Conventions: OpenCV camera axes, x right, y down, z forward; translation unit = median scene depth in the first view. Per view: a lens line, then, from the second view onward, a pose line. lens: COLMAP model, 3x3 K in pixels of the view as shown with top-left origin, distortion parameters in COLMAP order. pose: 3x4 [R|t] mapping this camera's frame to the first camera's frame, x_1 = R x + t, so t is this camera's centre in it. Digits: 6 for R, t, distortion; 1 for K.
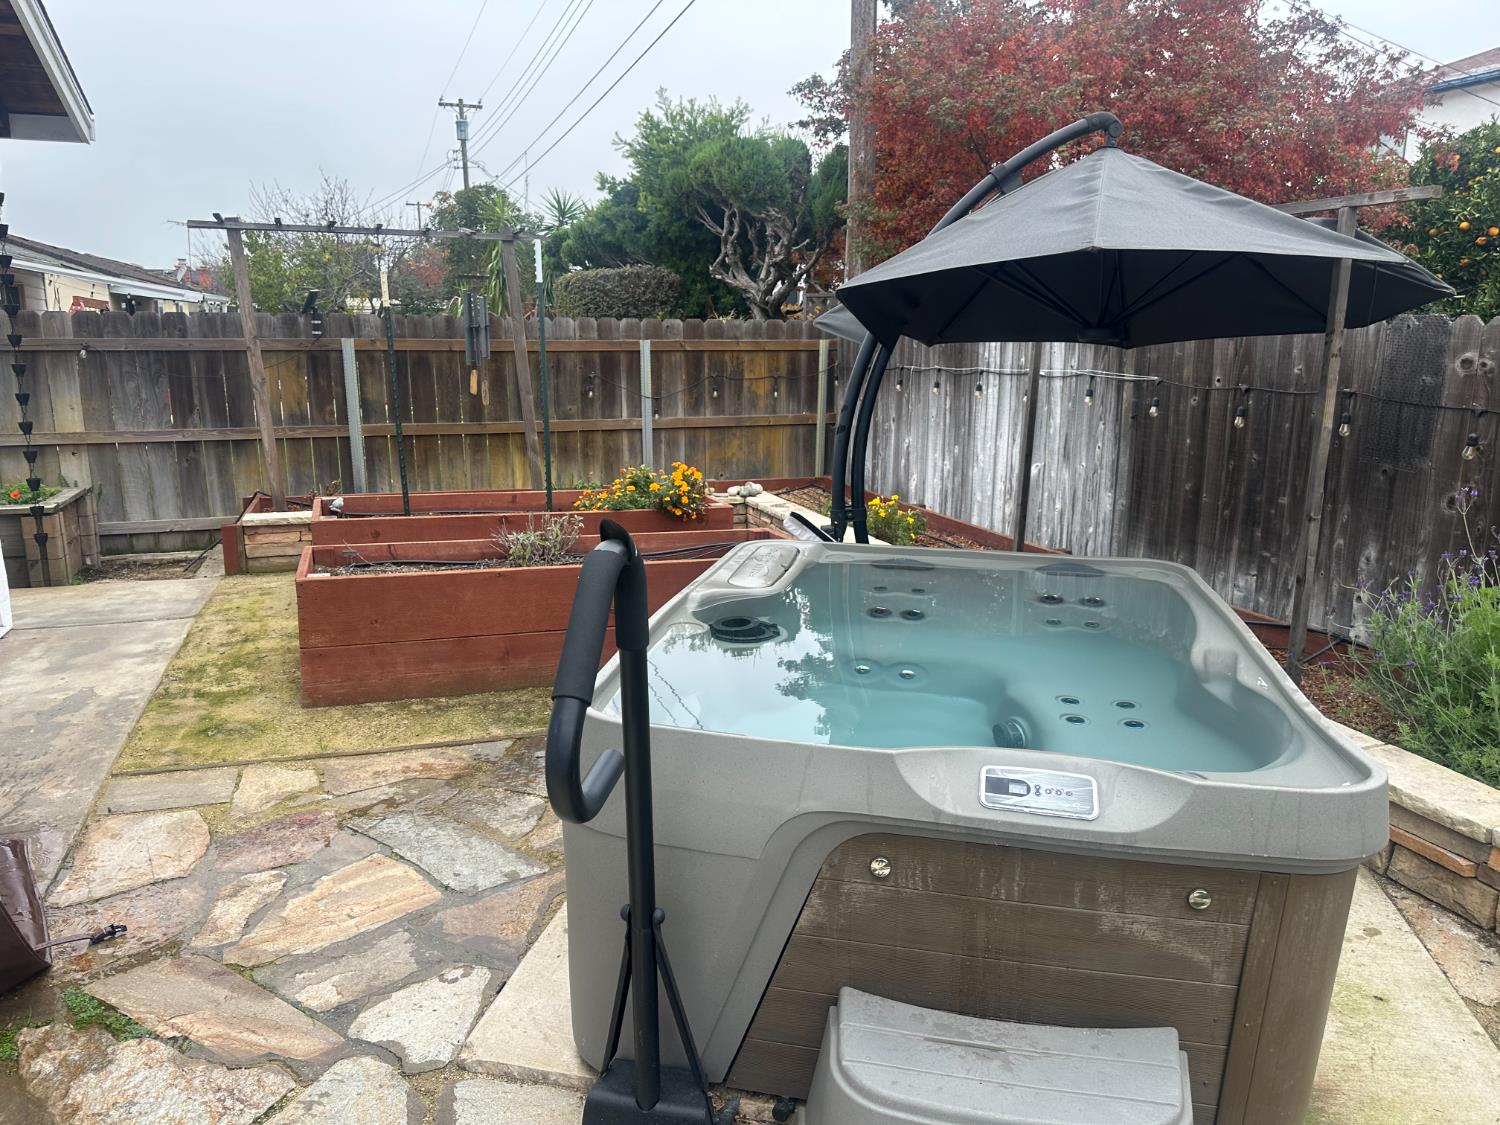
lens RADIAL K [[1053.0, 0, 754.3], [0, 1053.0, 556.5], [0, 0, 1]] dist [0.091876, -0.111245]
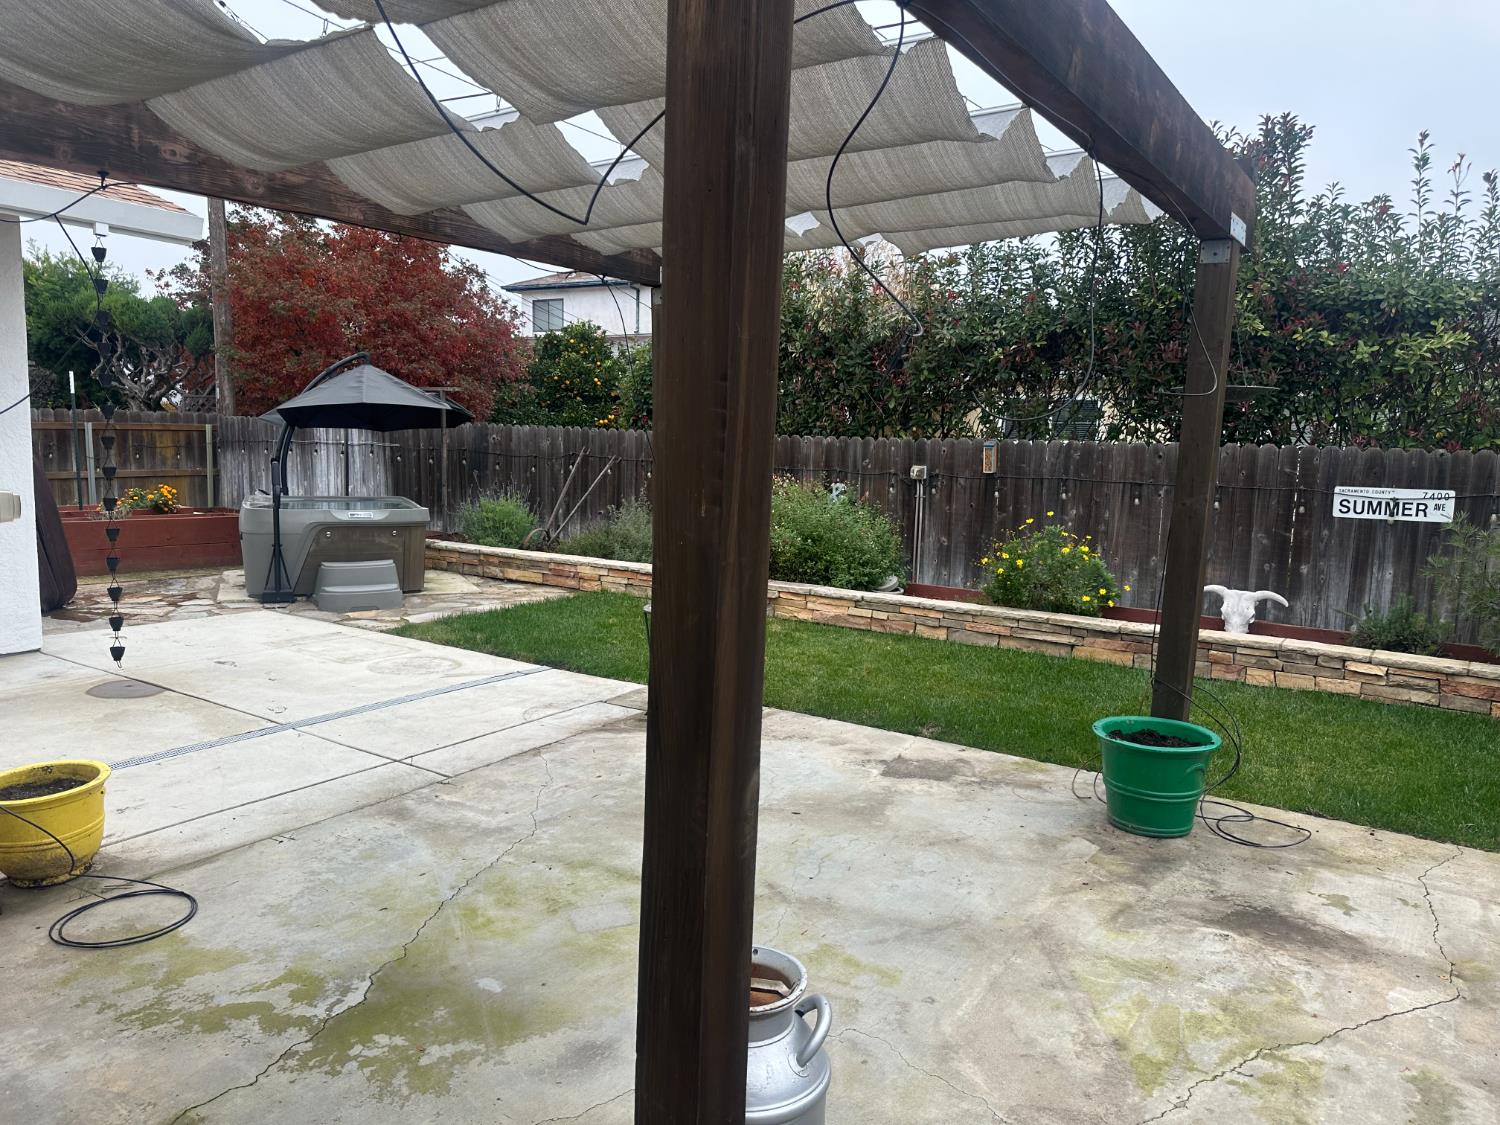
lens RADIAL K [[1053.0, 0, 754.3], [0, 1053.0, 556.5], [0, 0, 1]] dist [0.091876, -0.111245]
pose [[0.805791, -0.055822, 0.589563, -0.276376], [0.103827, 0.993444, -0.047844, 0.191704], [-0.583027, 0.099765, 0.806304, -0.939270]]
